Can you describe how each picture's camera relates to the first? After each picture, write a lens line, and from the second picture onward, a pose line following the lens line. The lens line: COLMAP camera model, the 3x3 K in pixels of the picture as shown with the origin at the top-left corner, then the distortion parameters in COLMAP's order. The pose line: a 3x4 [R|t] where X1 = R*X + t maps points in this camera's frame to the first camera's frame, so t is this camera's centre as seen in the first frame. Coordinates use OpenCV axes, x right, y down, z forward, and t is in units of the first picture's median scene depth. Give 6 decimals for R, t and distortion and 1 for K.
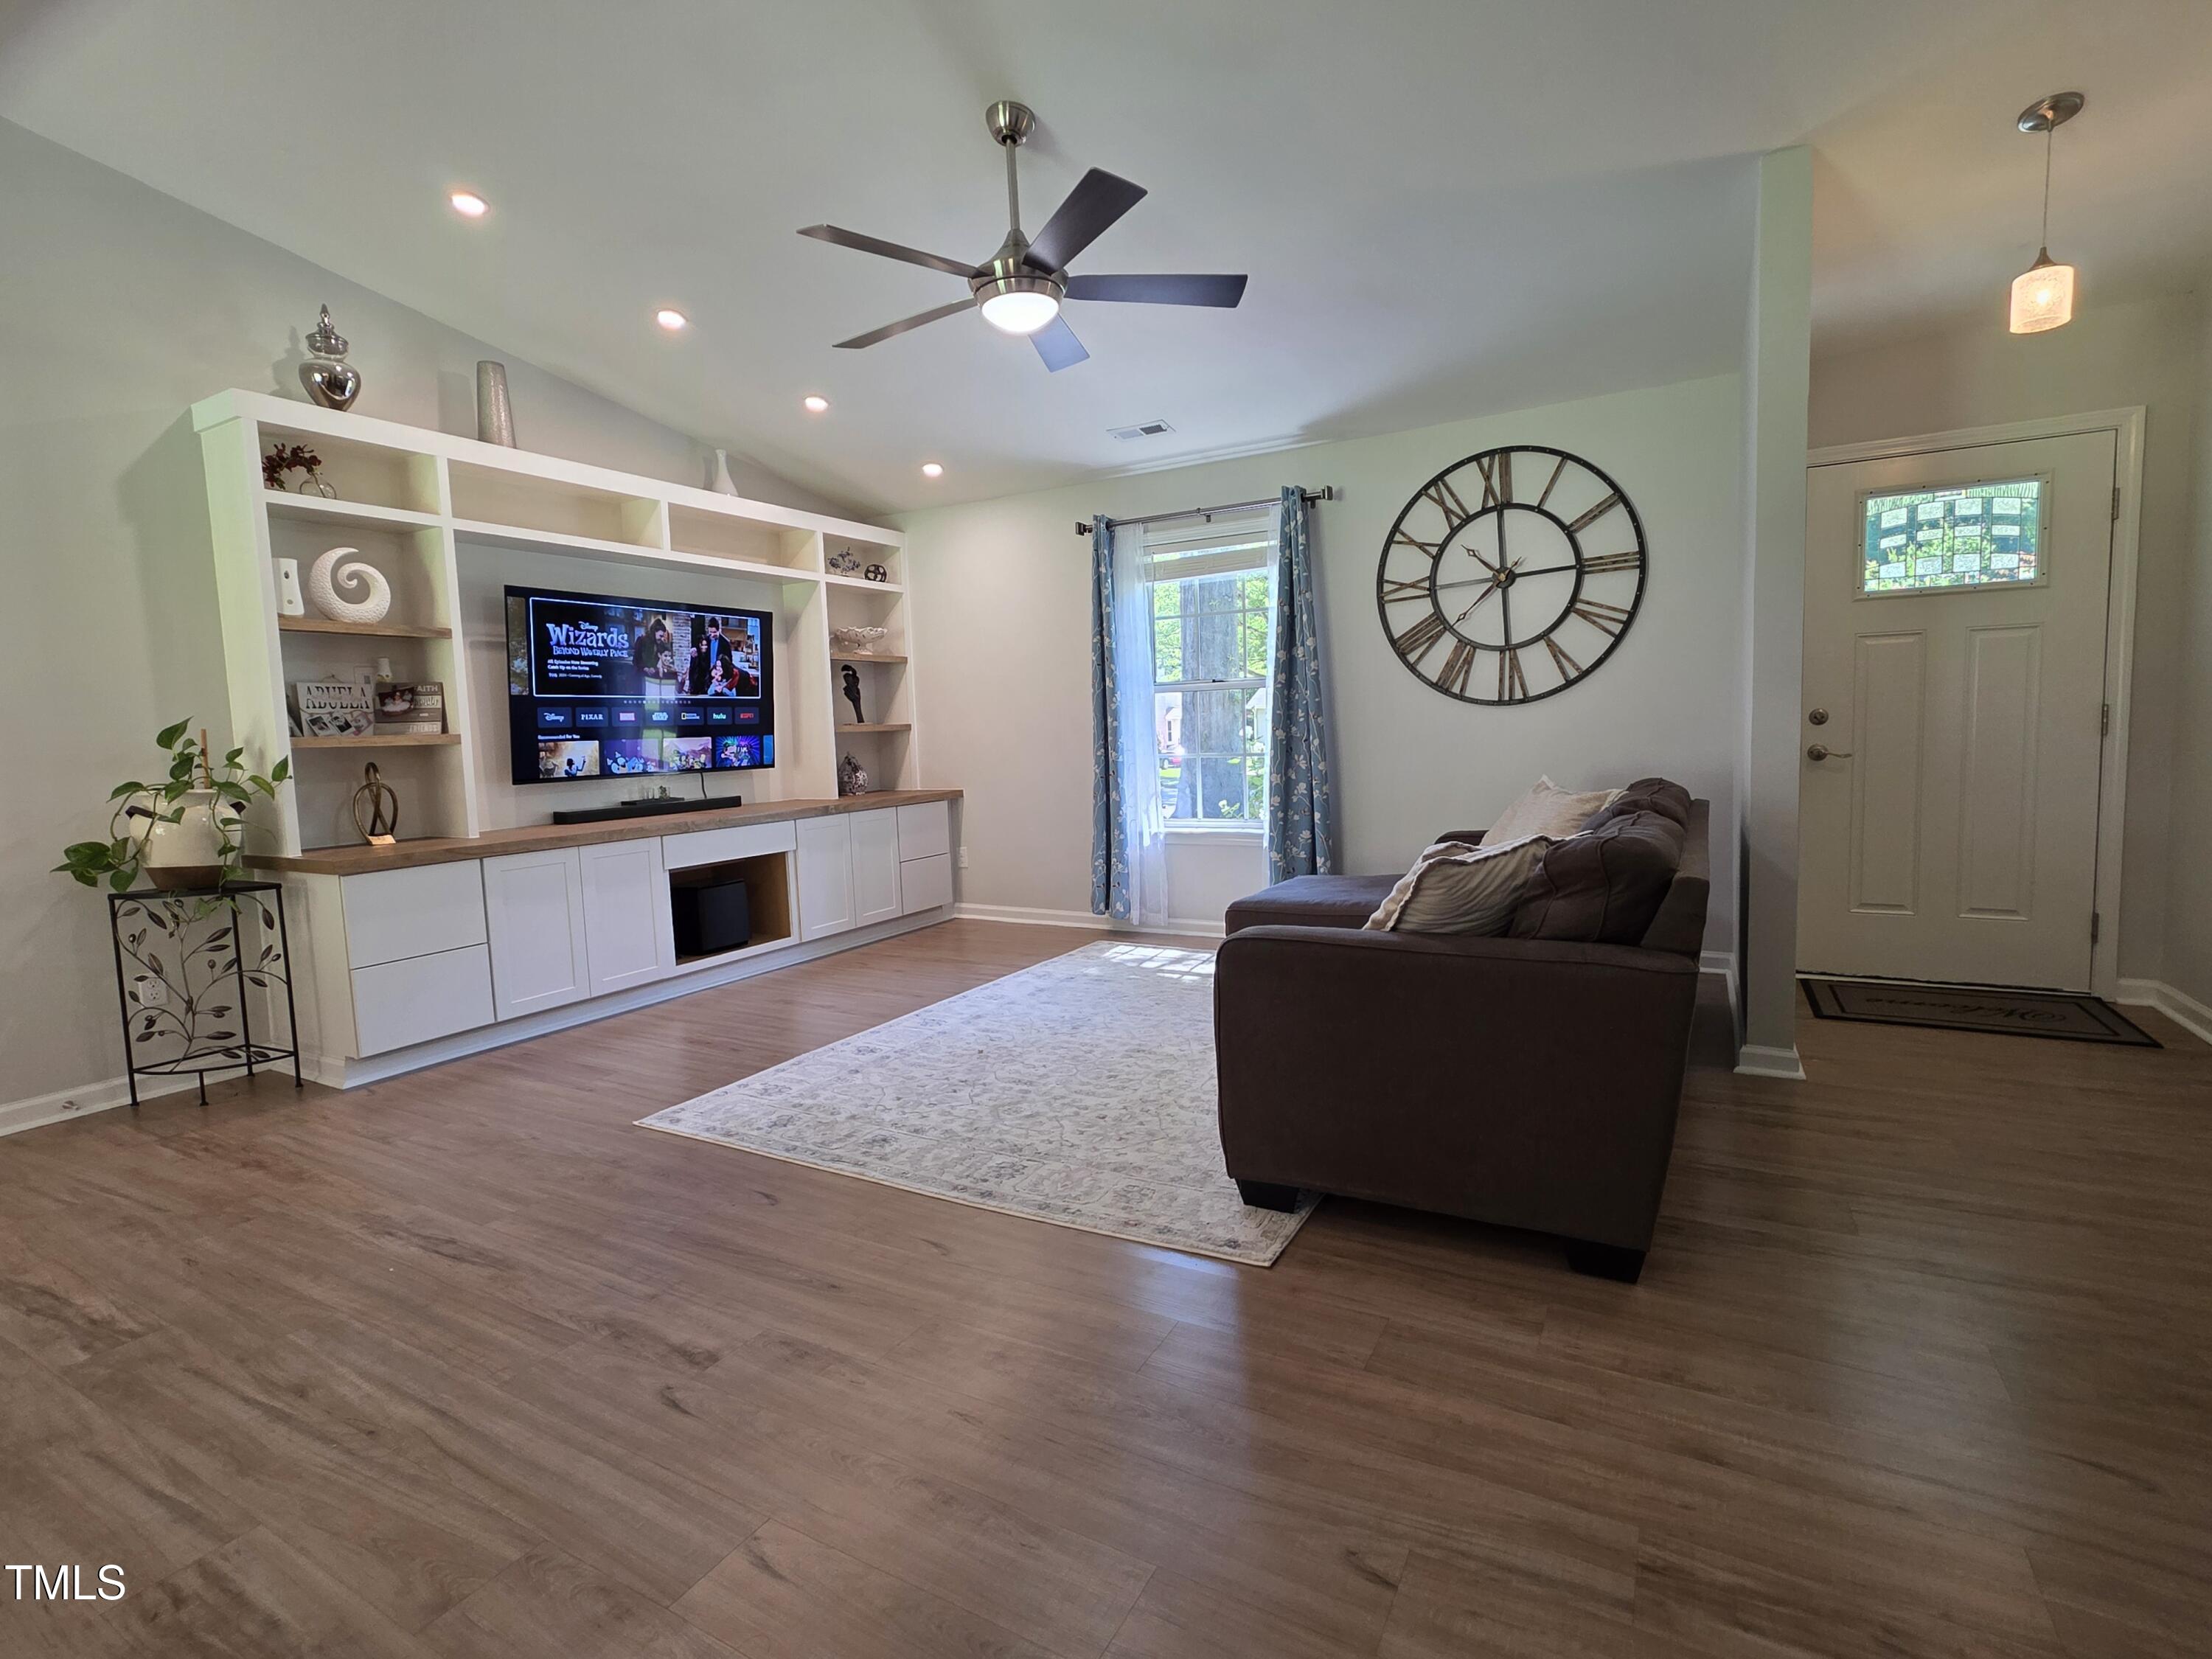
lens RADIAL K [[1049.0, 0, 1109.0], [0, 1049.0, 819.2], [0, 0, 1]] dist [0.001597, -0.000385]
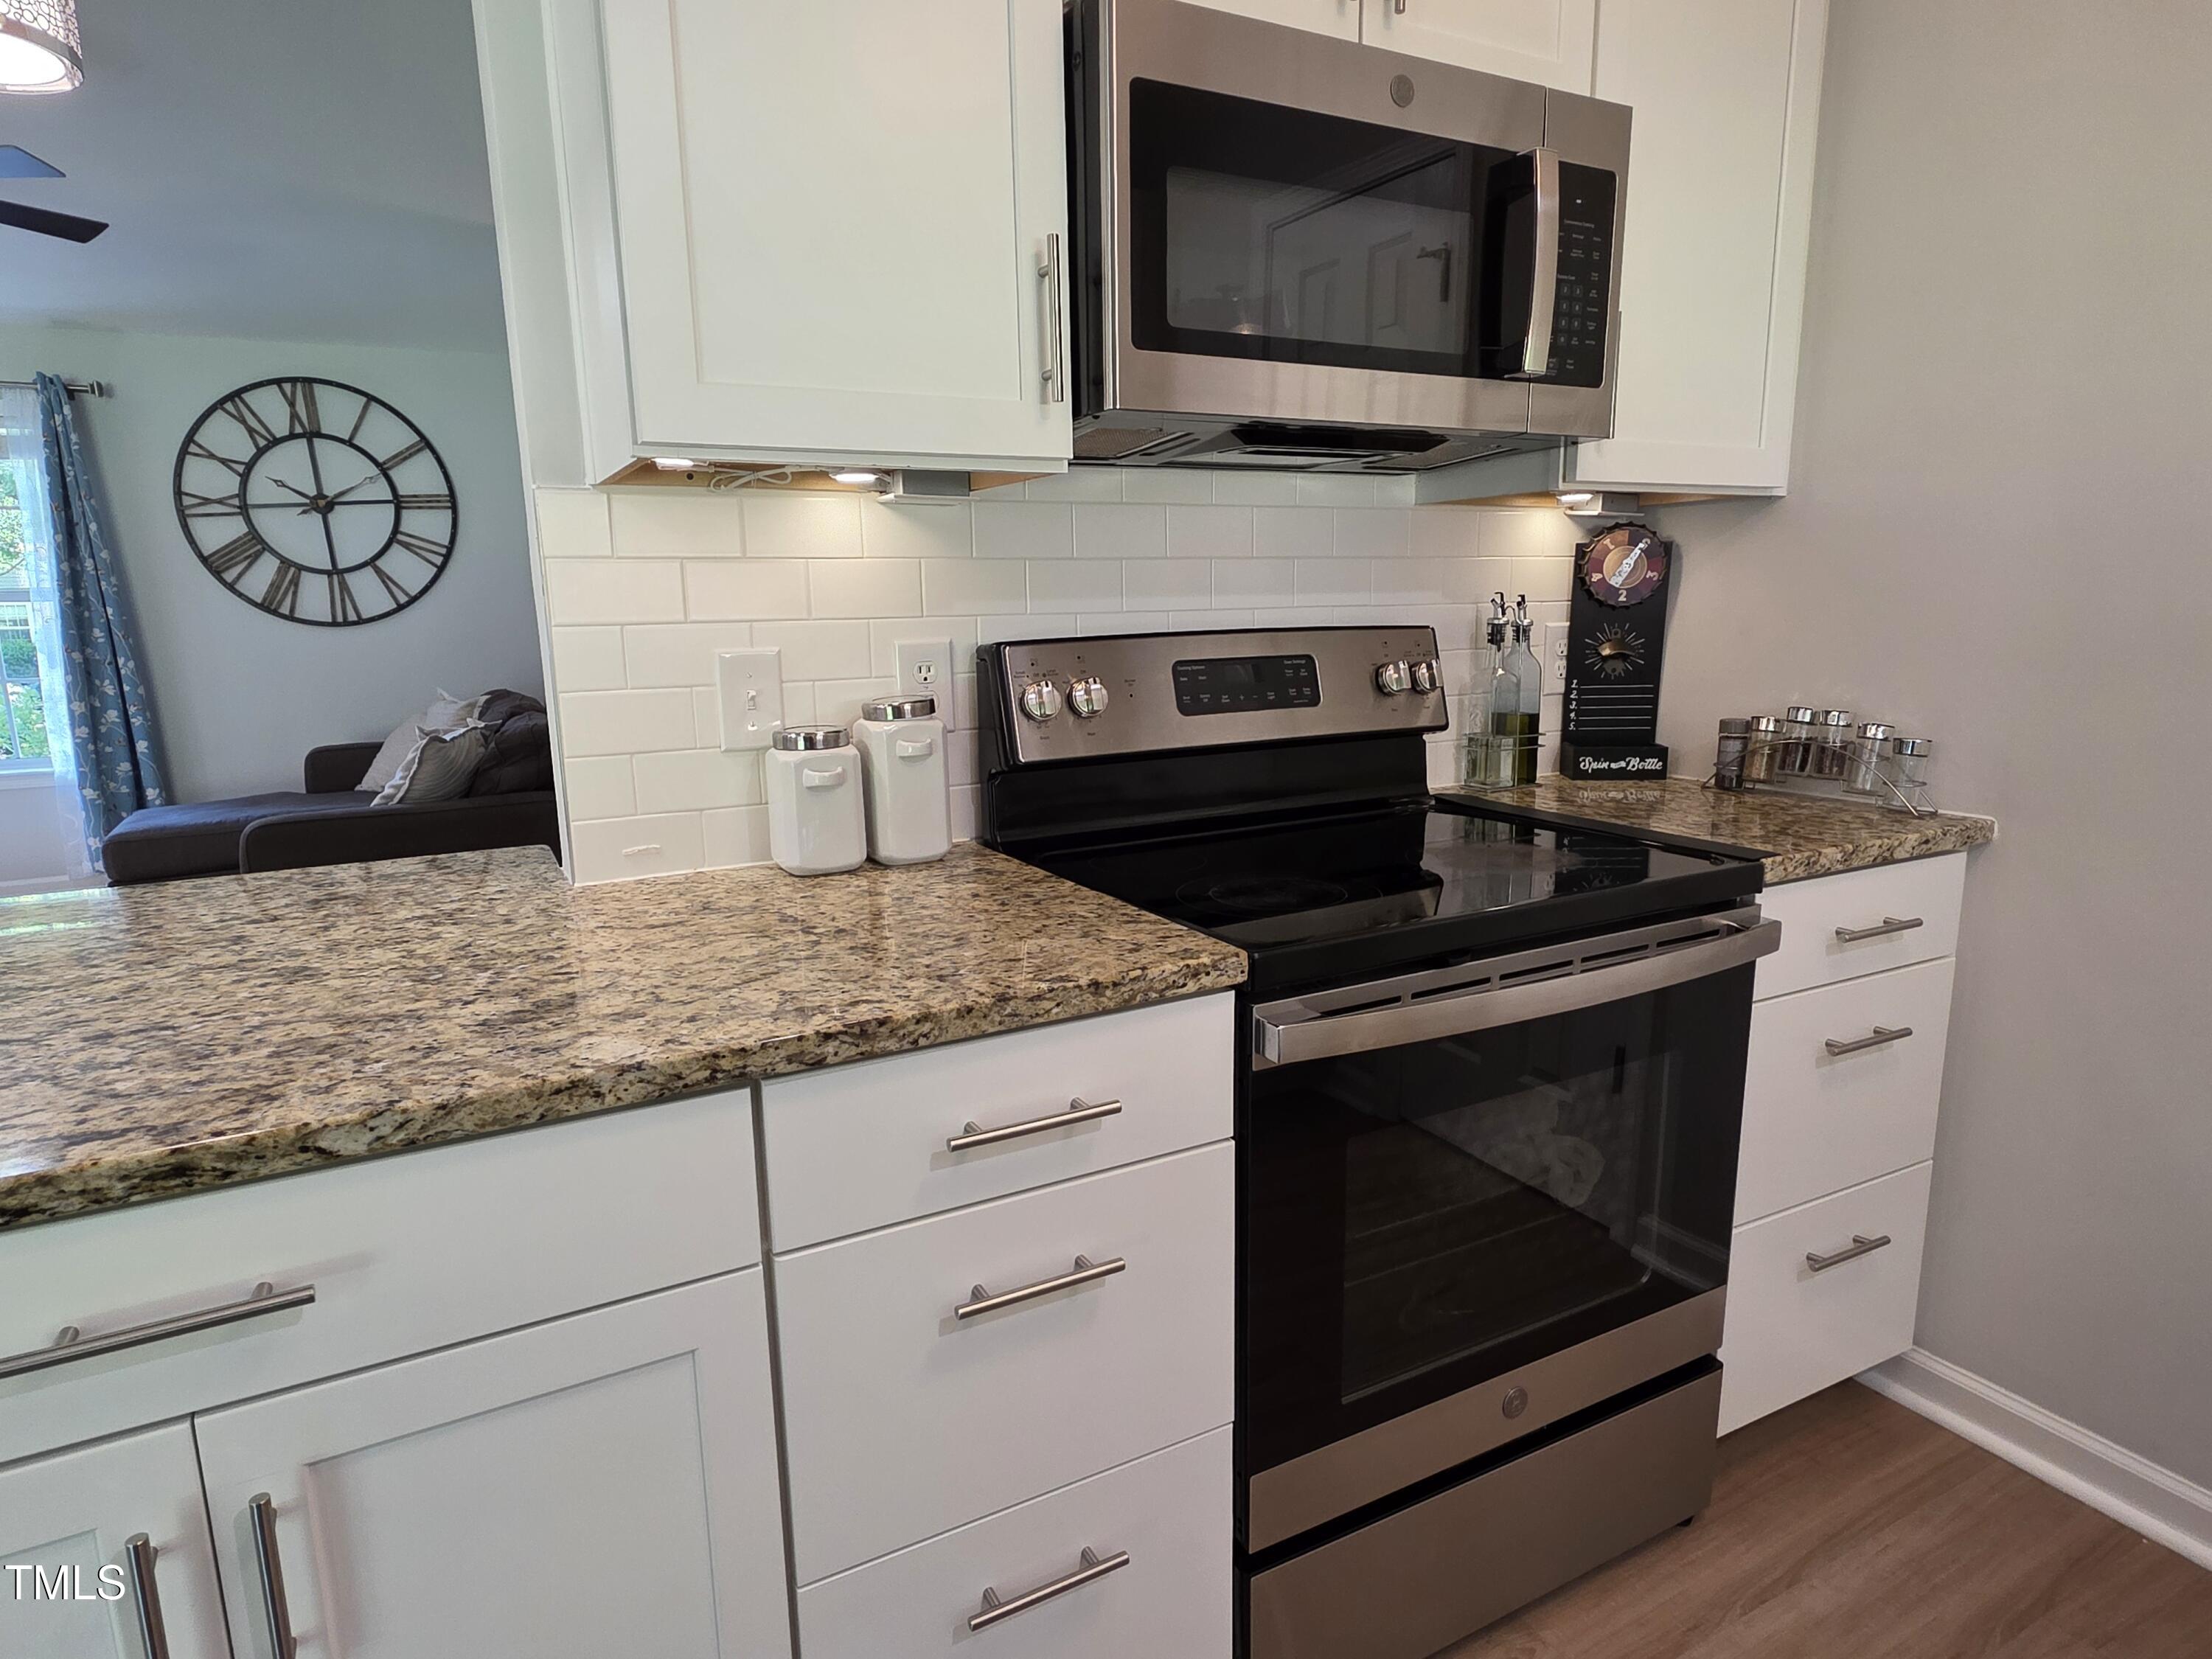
lens RADIAL K [[1273.7, 0, 1103.3], [0, 1273.7, 843.7], [0, 0, 1]] dist [0.000443, -0.000255]
pose [[0.532833, -0.138391, 0.834828, -0.324642], [0.074093, 0.990378, 0.116886, 0.015956], [-0.842971, -0.000426, 0.537960, -0.352072]]
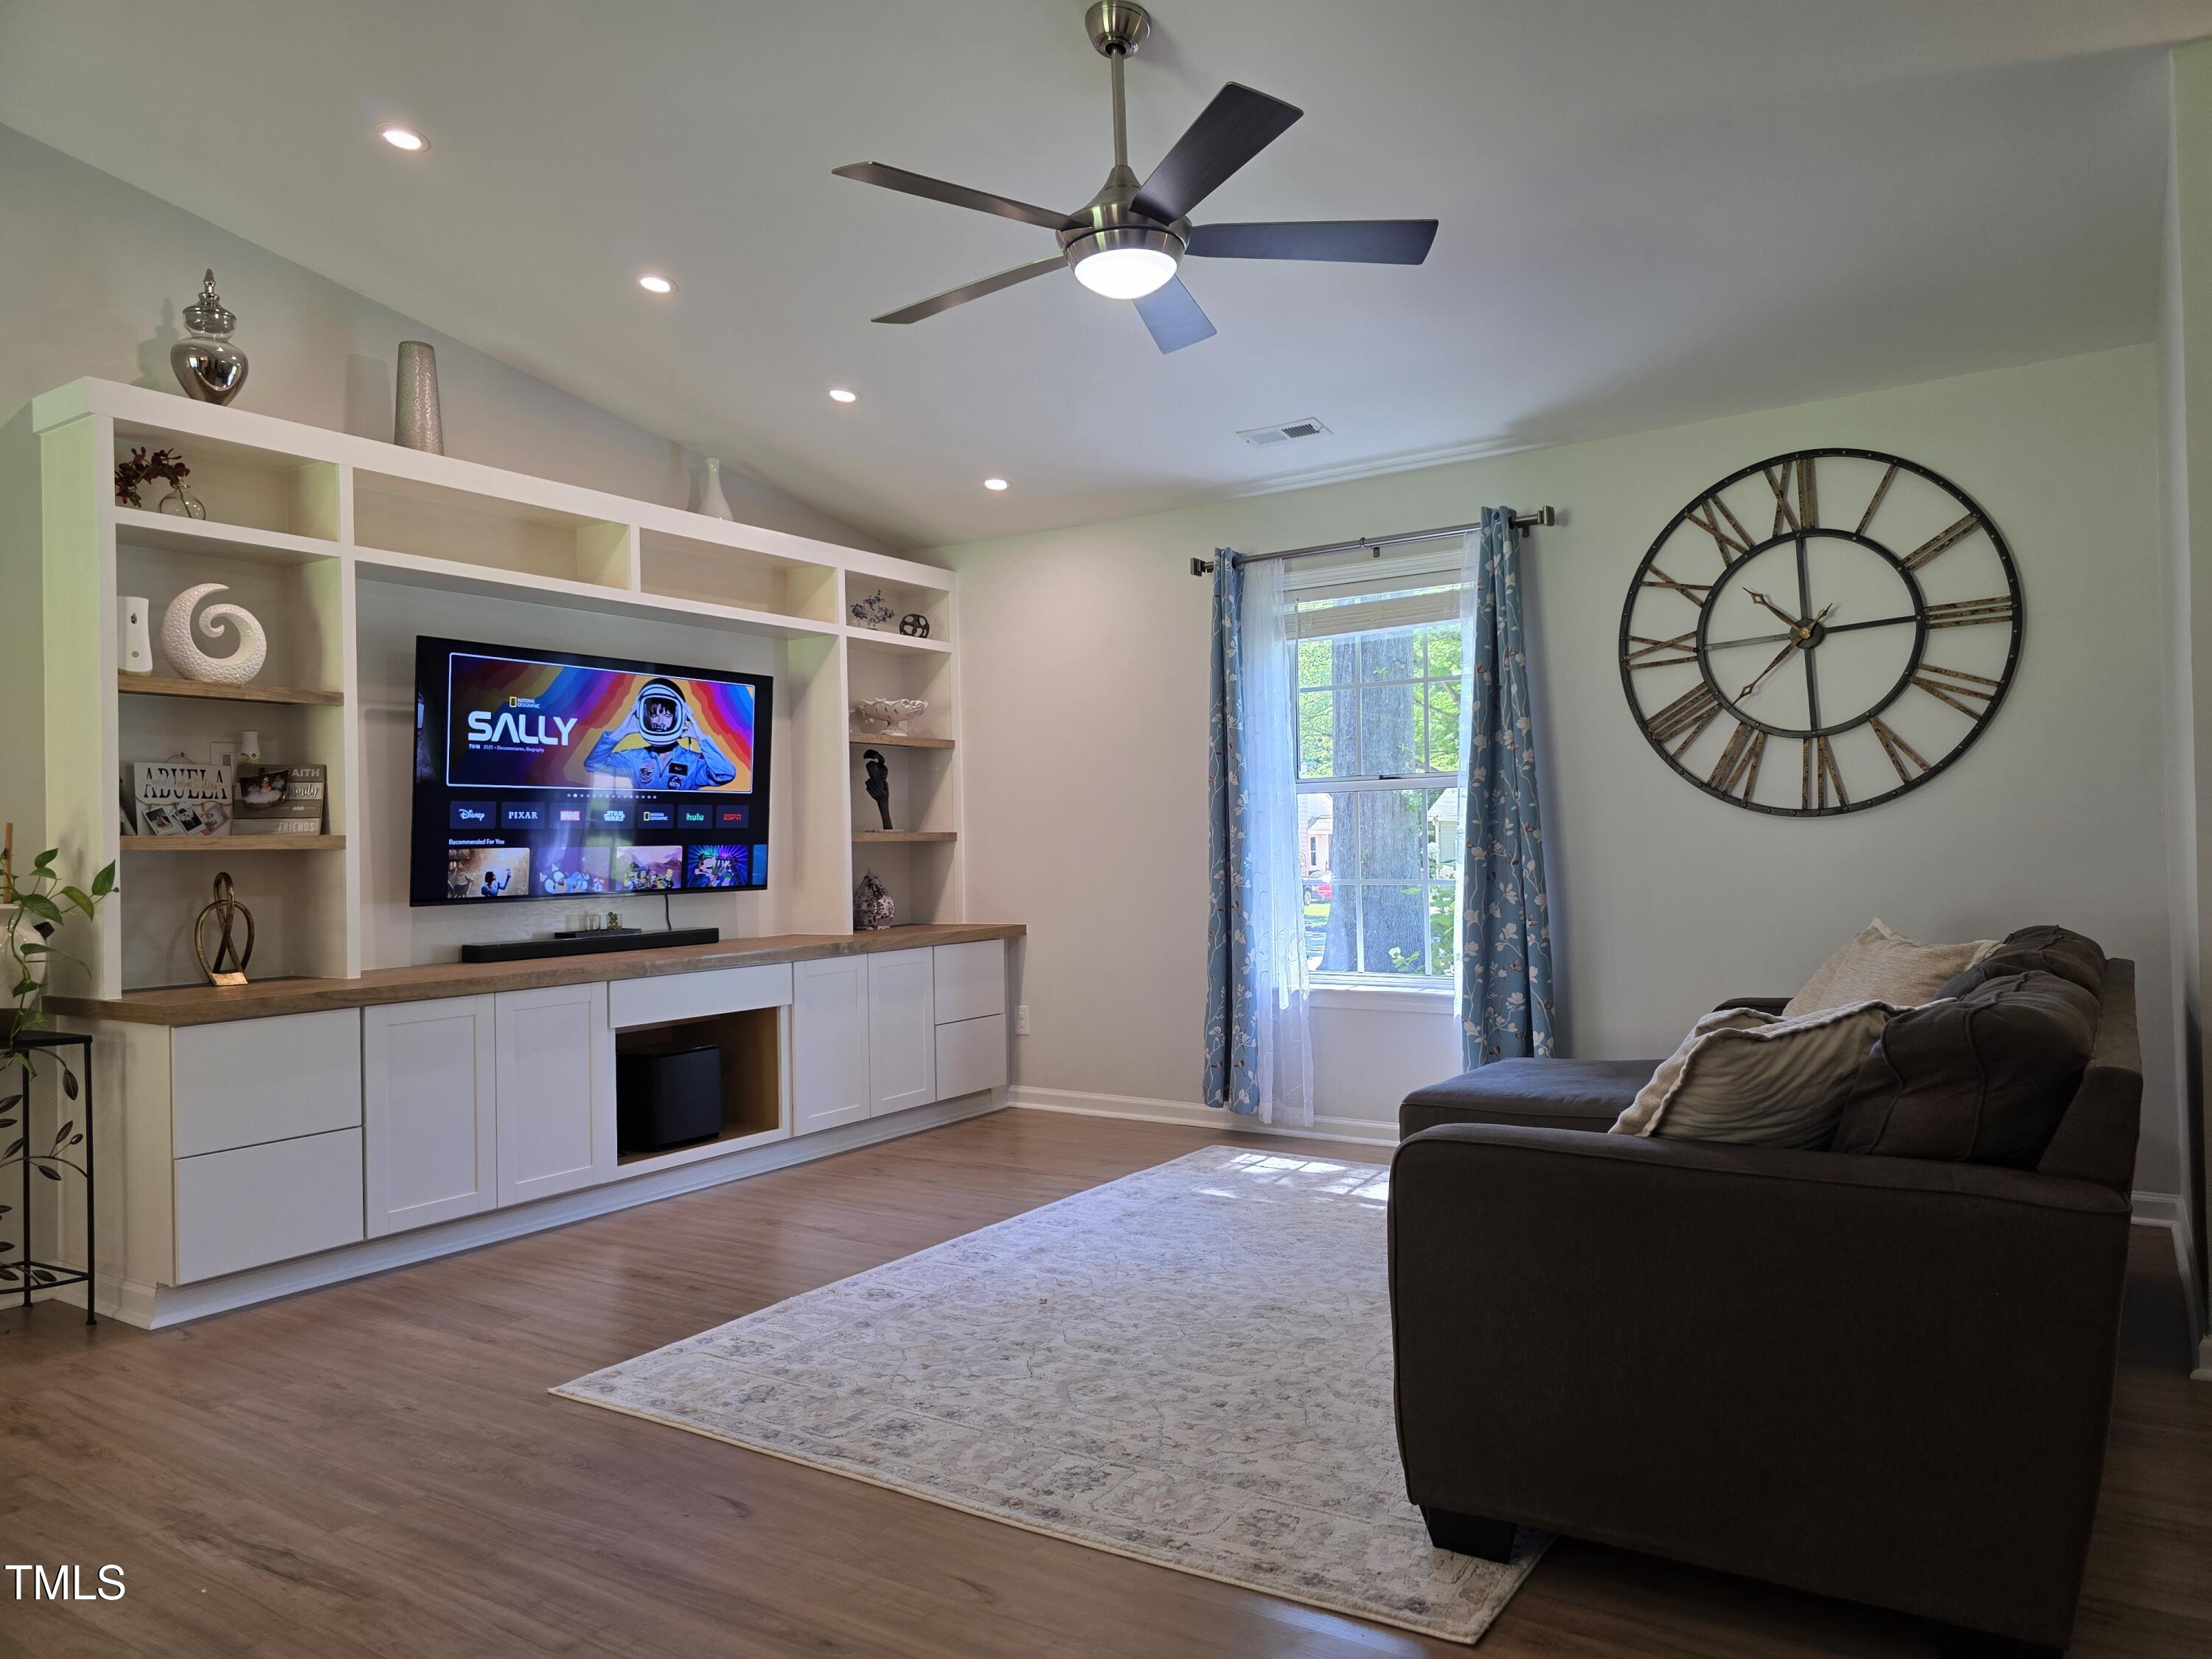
lens RADIAL K [[1483.8, 0, 1130.6], [0, 1483.8, 835.2], [0, 0, 1]] dist [0.070887, -0.068398]
pose [[0.997758, 0.014556, -0.065319, -0.004191], [-0.020572, 0.995509, -0.092400, 0.004008], [0.063680, 0.093536, 0.993577, -0.004659]]
